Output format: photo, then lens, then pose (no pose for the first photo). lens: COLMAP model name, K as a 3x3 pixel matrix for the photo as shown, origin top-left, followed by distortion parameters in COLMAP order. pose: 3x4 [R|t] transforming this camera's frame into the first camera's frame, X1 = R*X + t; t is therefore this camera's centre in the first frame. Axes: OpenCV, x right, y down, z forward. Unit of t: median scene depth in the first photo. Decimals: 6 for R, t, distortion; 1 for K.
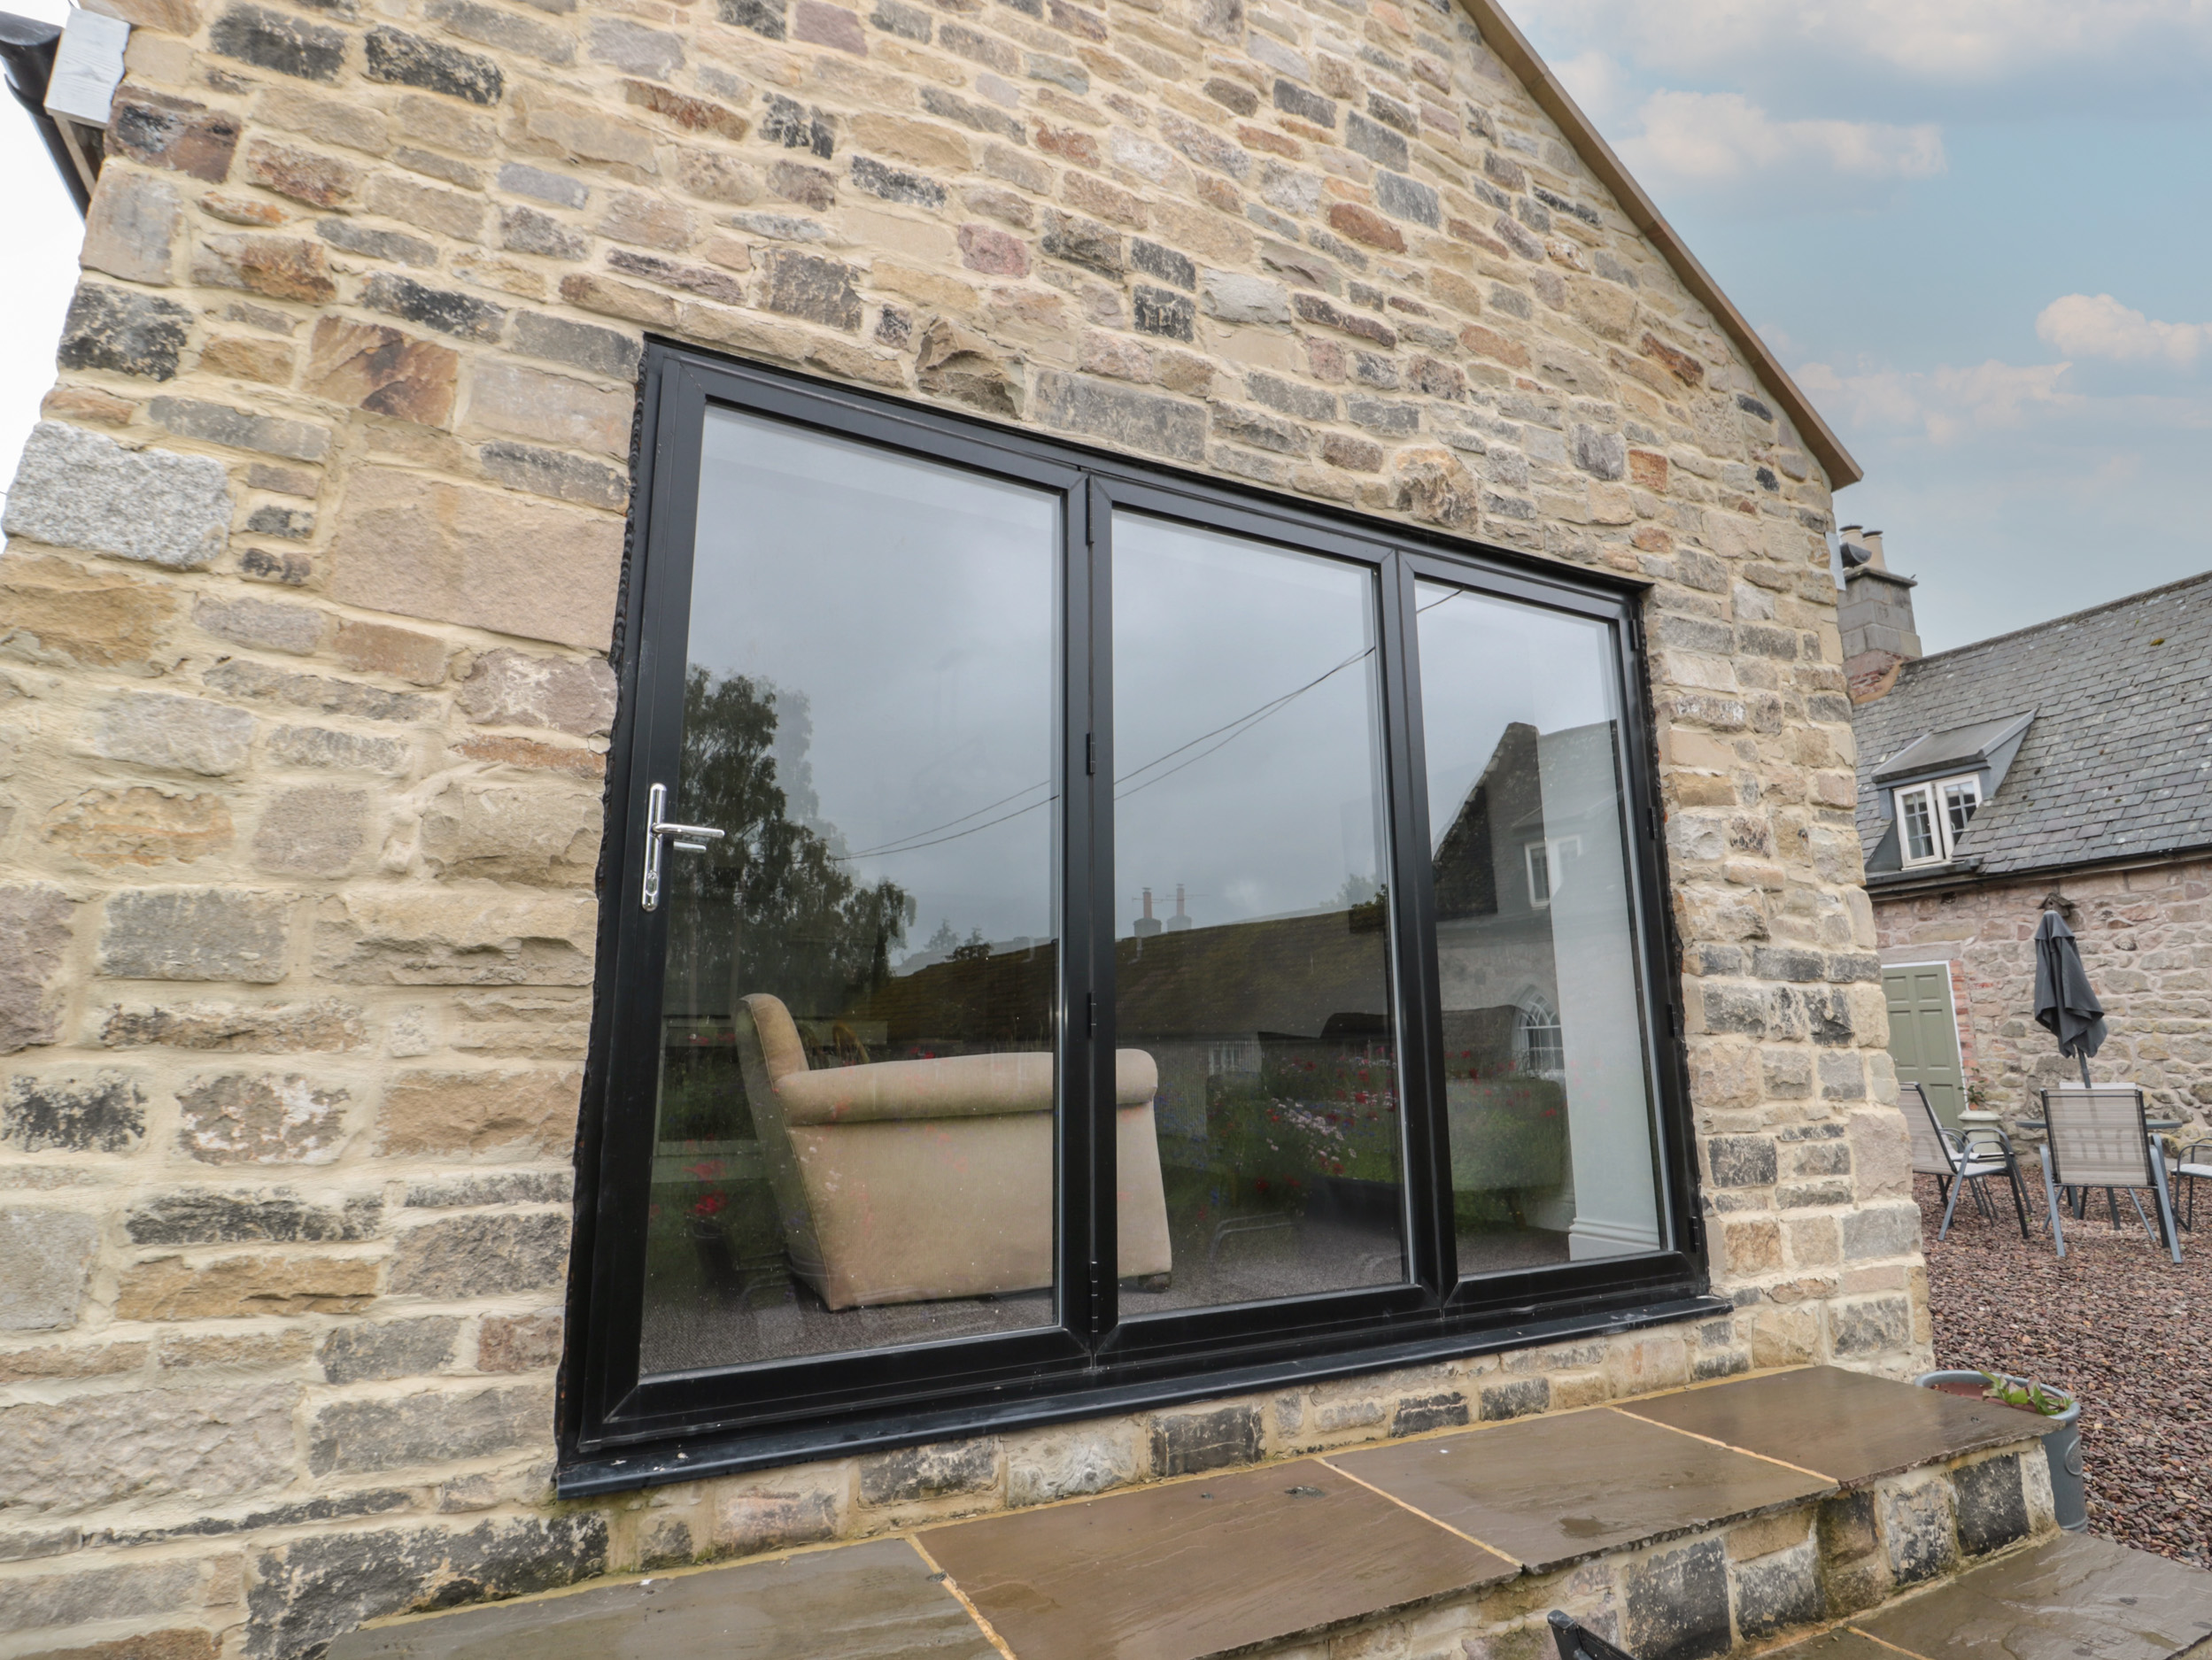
lens RADIAL K [[1174.2, 0, 1101.6], [0, 1174.2, 814.6], [0, 0, 1]] dist [0.002133, -0.015819]
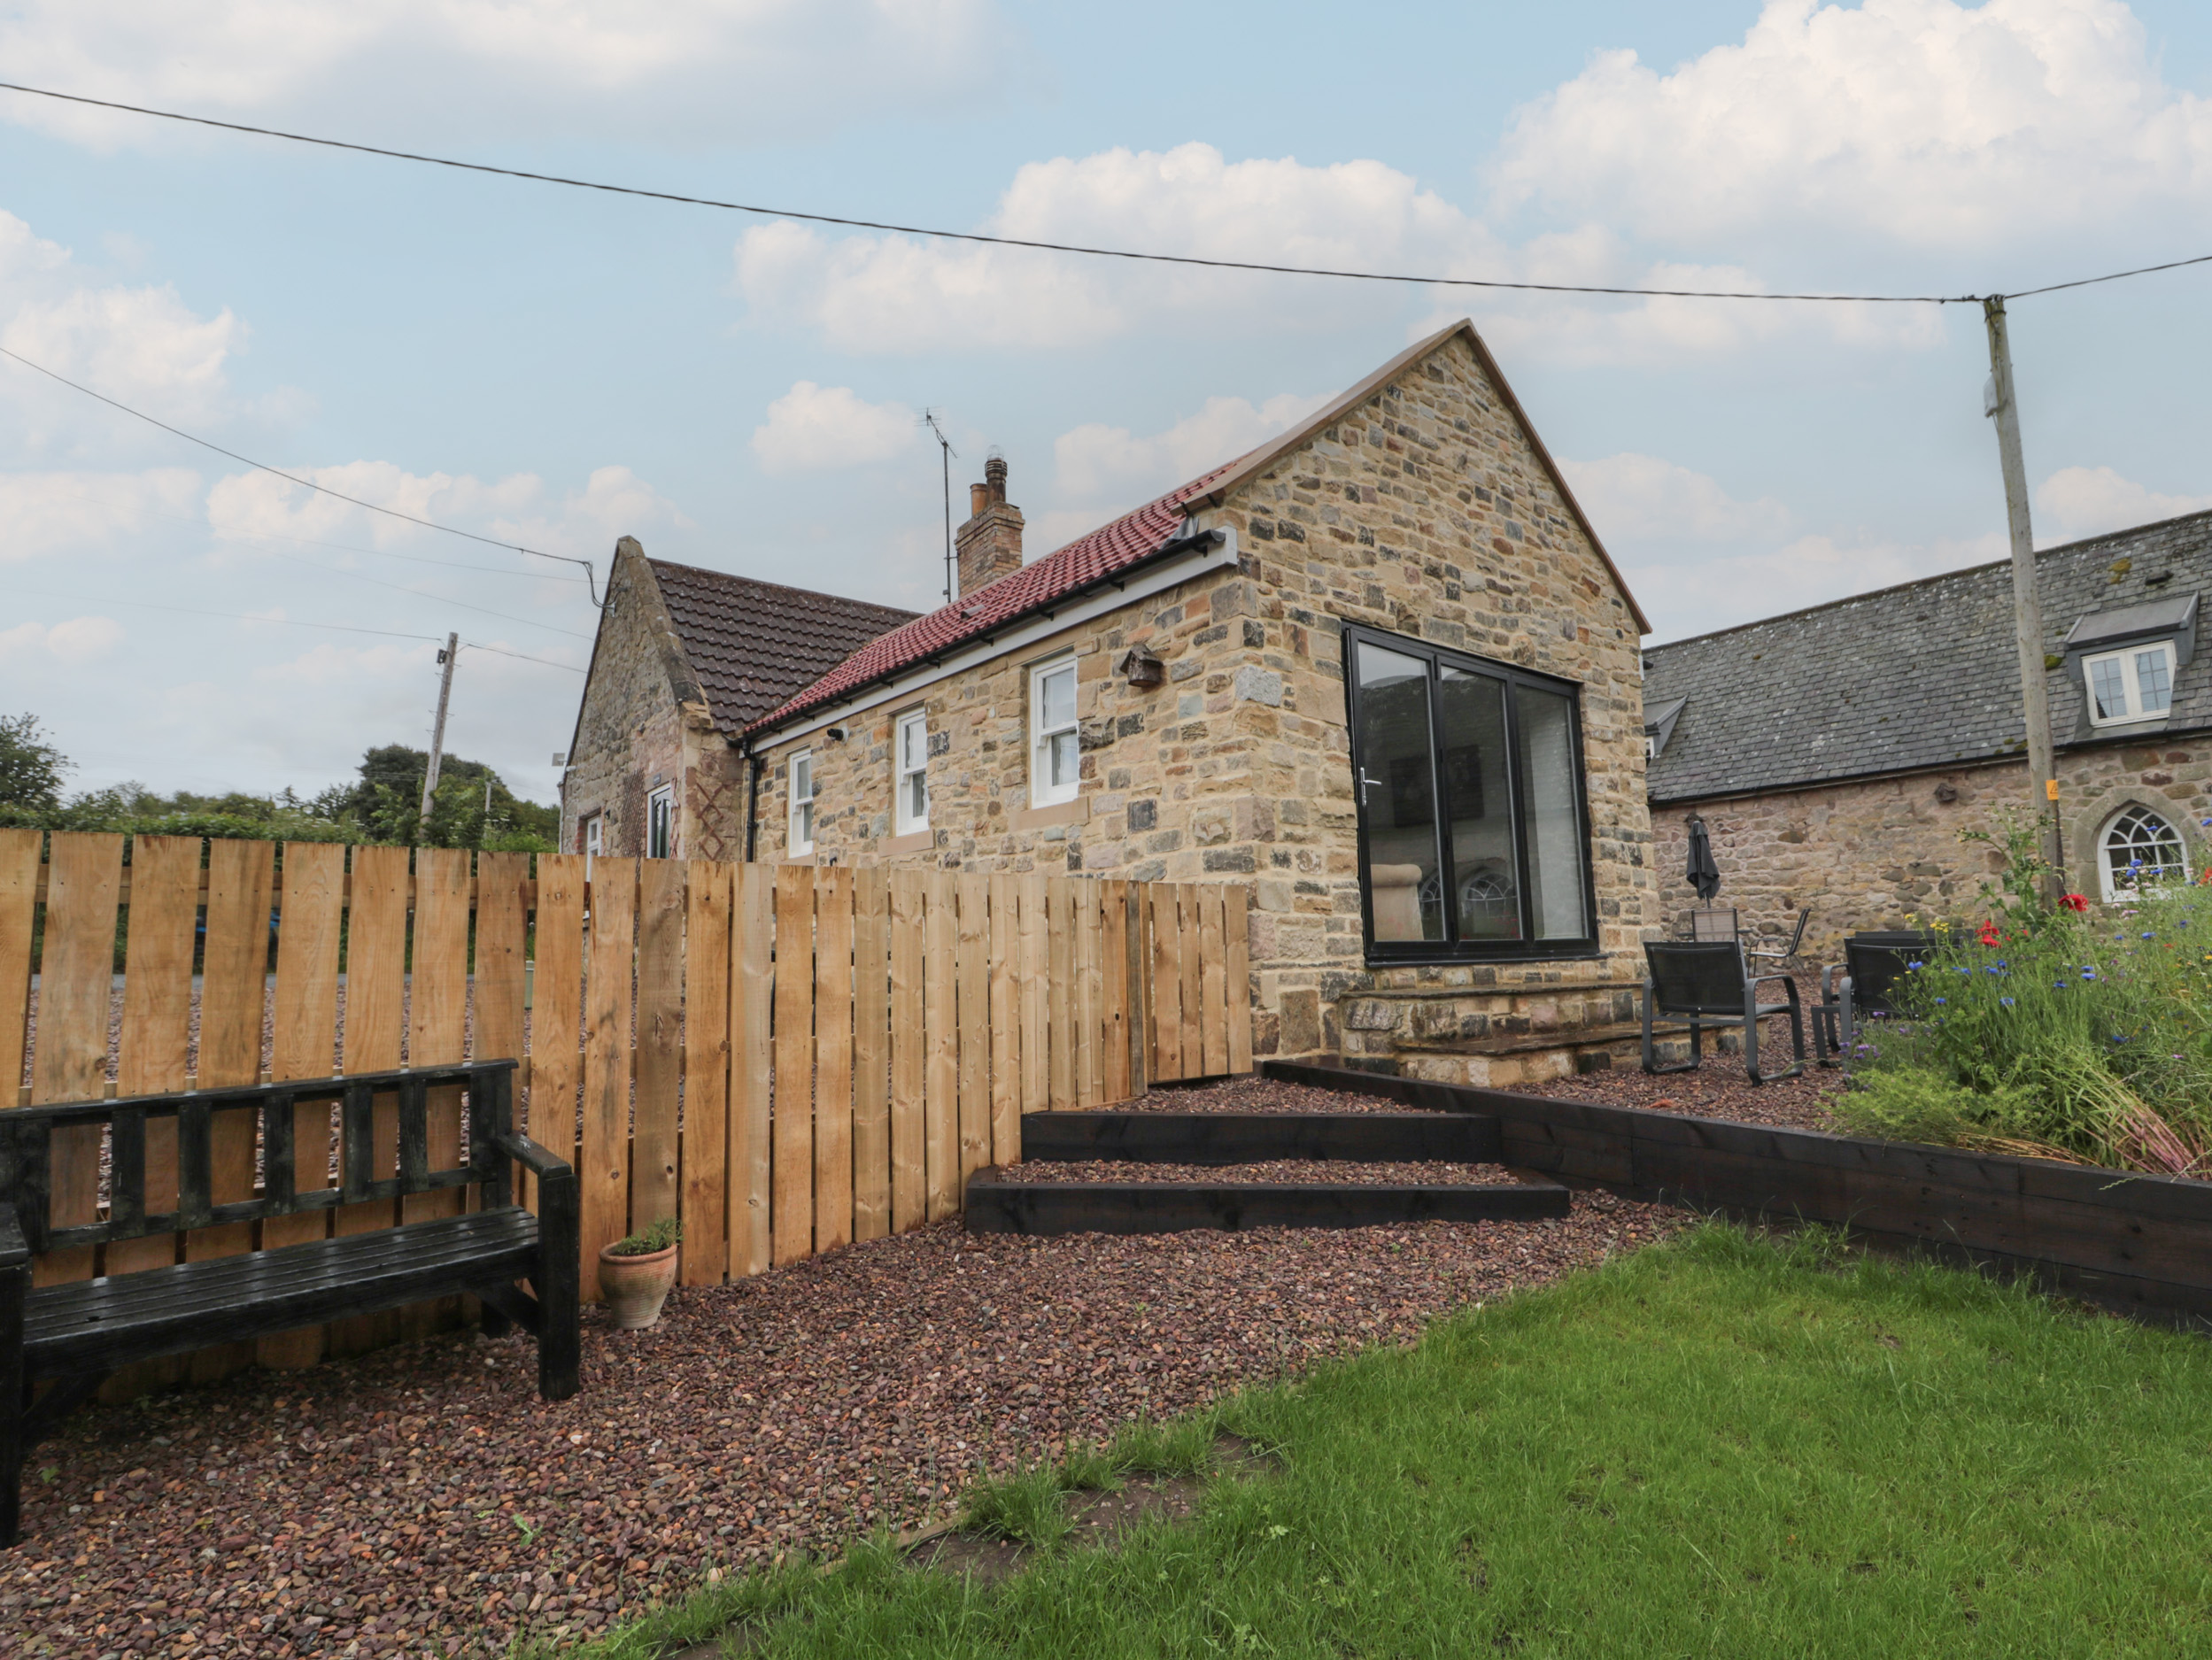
lens RADIAL K [[1144.1, 0, 1115.5], [0, 1144.1, 821.0], [0, 0, 1]] dist [-0.001096, -0.015522]
pose [[0.973168, 0.005443, 0.230029, -1.099940], [-0.022377, 0.997220, 0.071074, -0.055851], [-0.229003, -0.074314, 0.970585, -1.199743]]
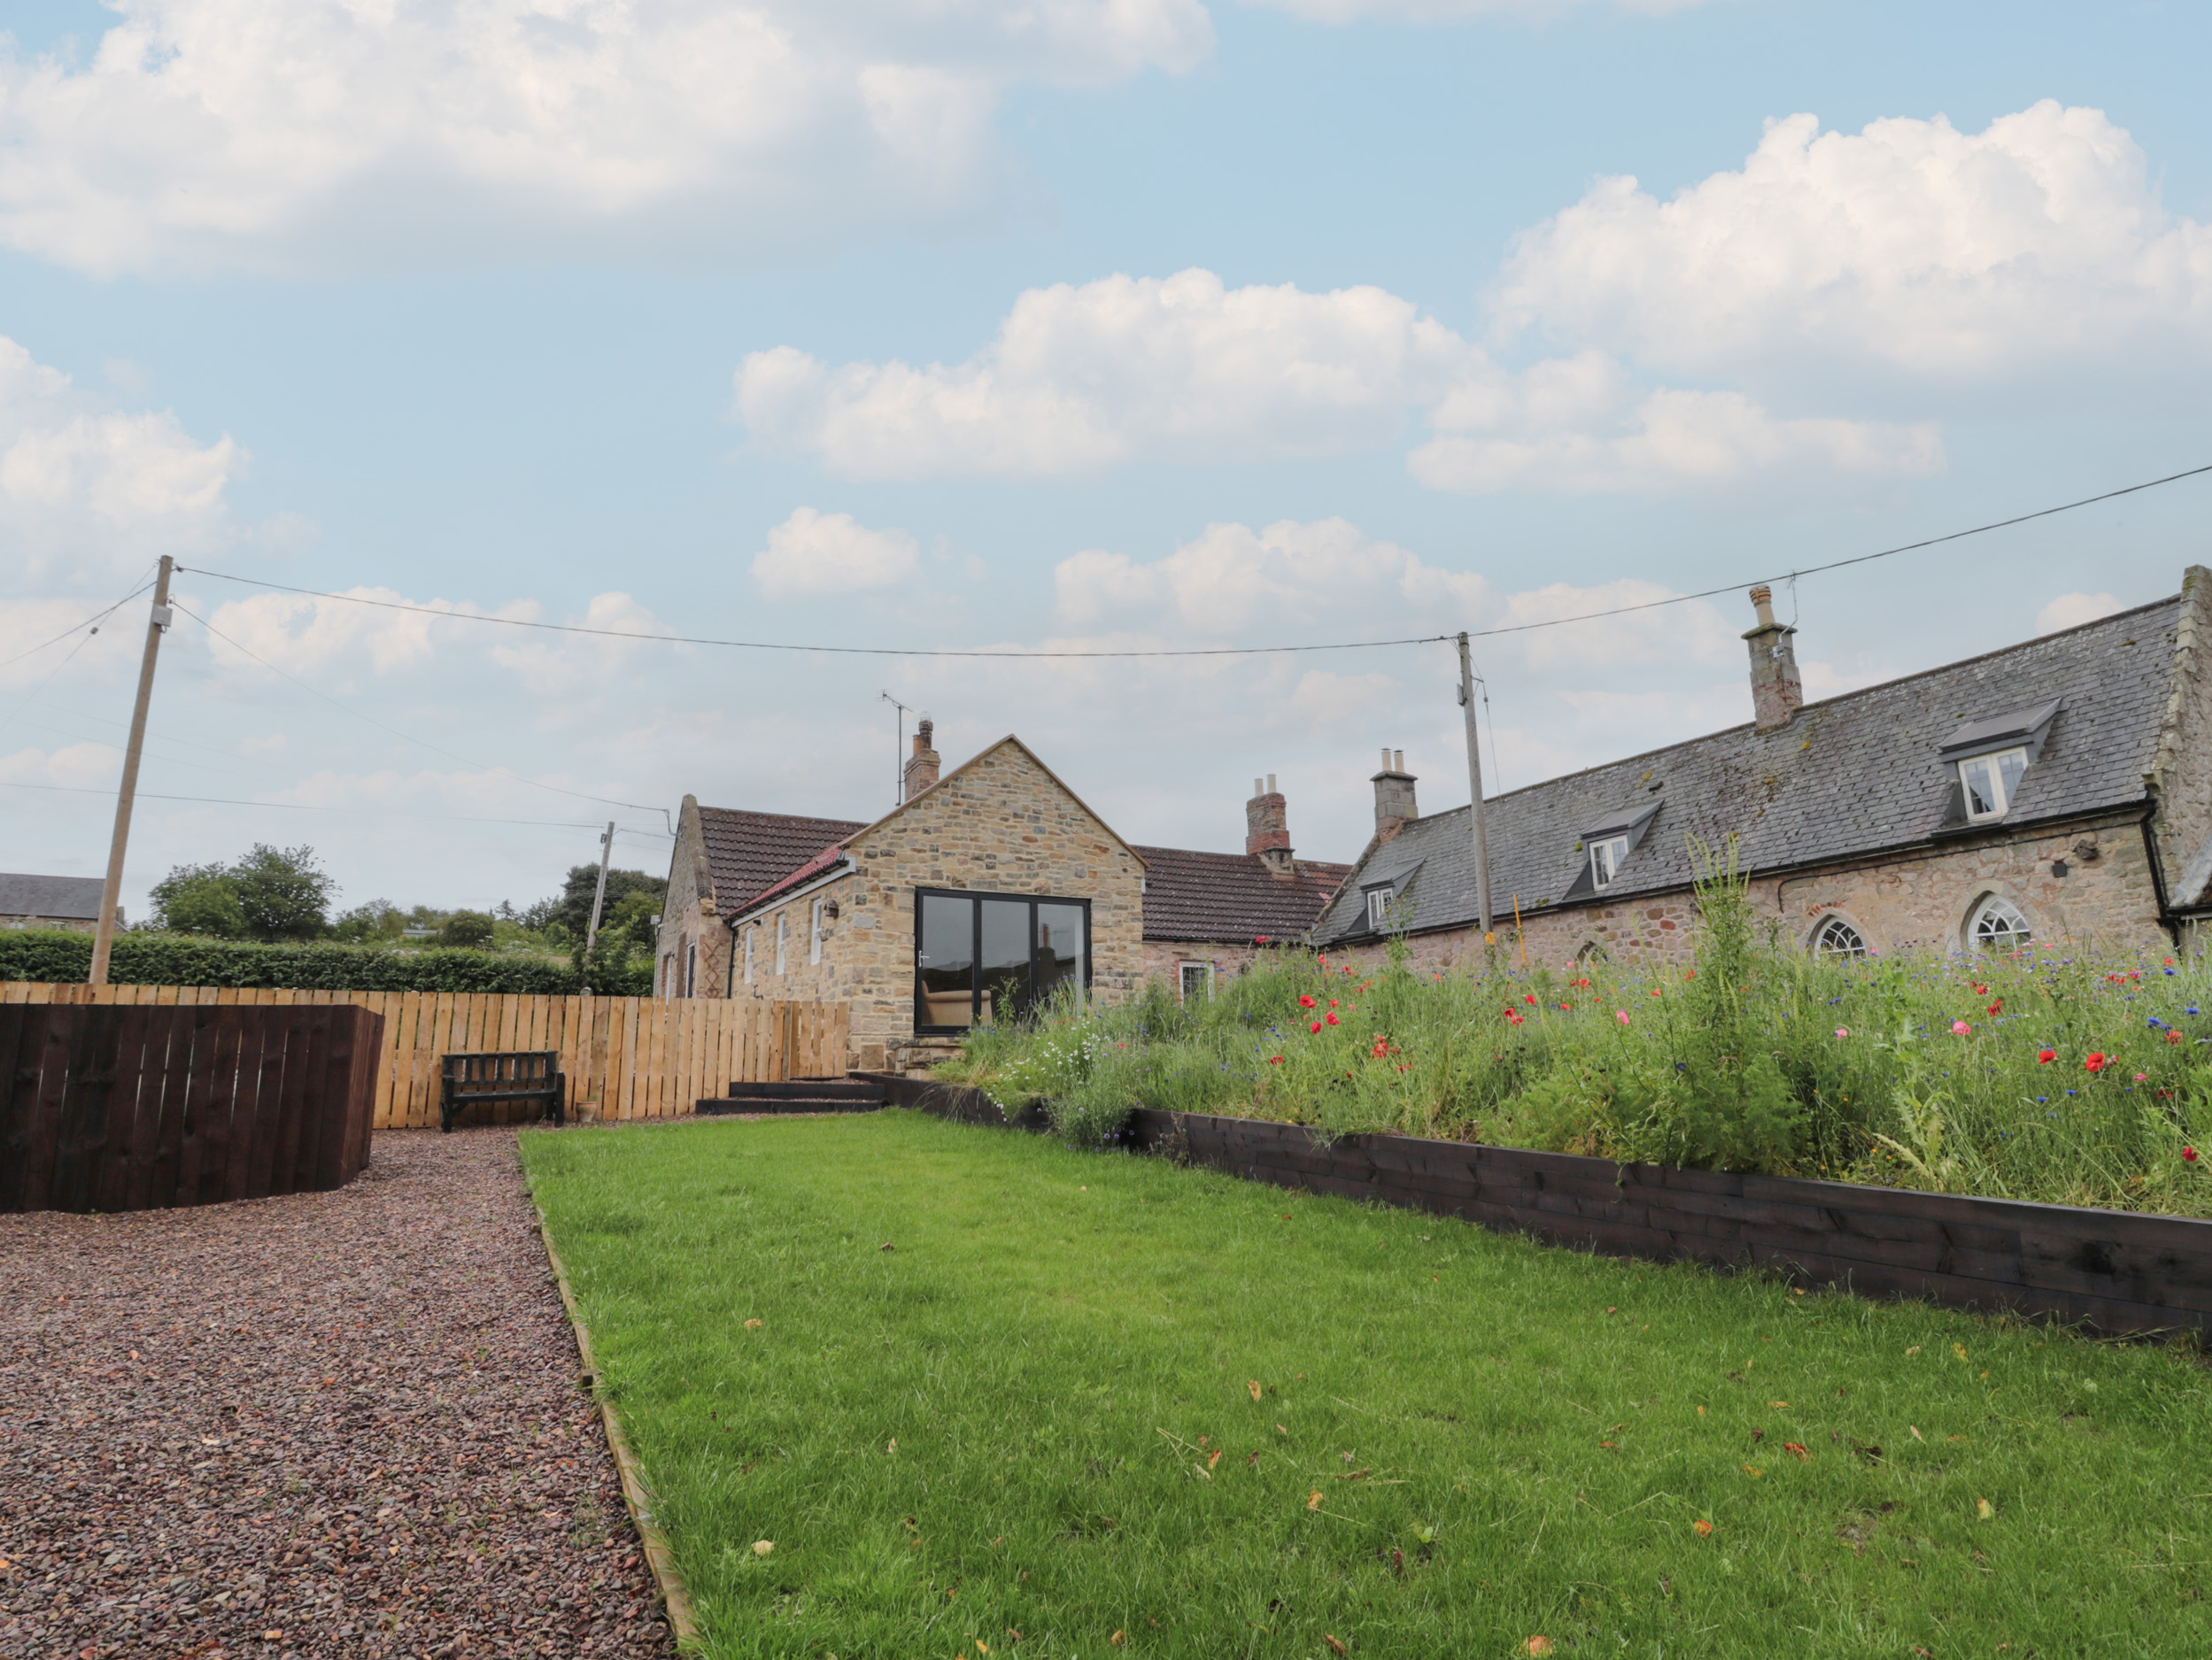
lens RADIAL K [[1174.2, 0, 1101.6], [0, 1174.2, 814.6], [0, 0, 1]] dist [0.002133, -0.015819]
pose [[0.997359, 0.001428, 0.072609, 0.151205], [-0.000259, 0.999870, -0.016103, -0.493038], [-0.072623, 0.016042, 0.997230, -4.190815]]
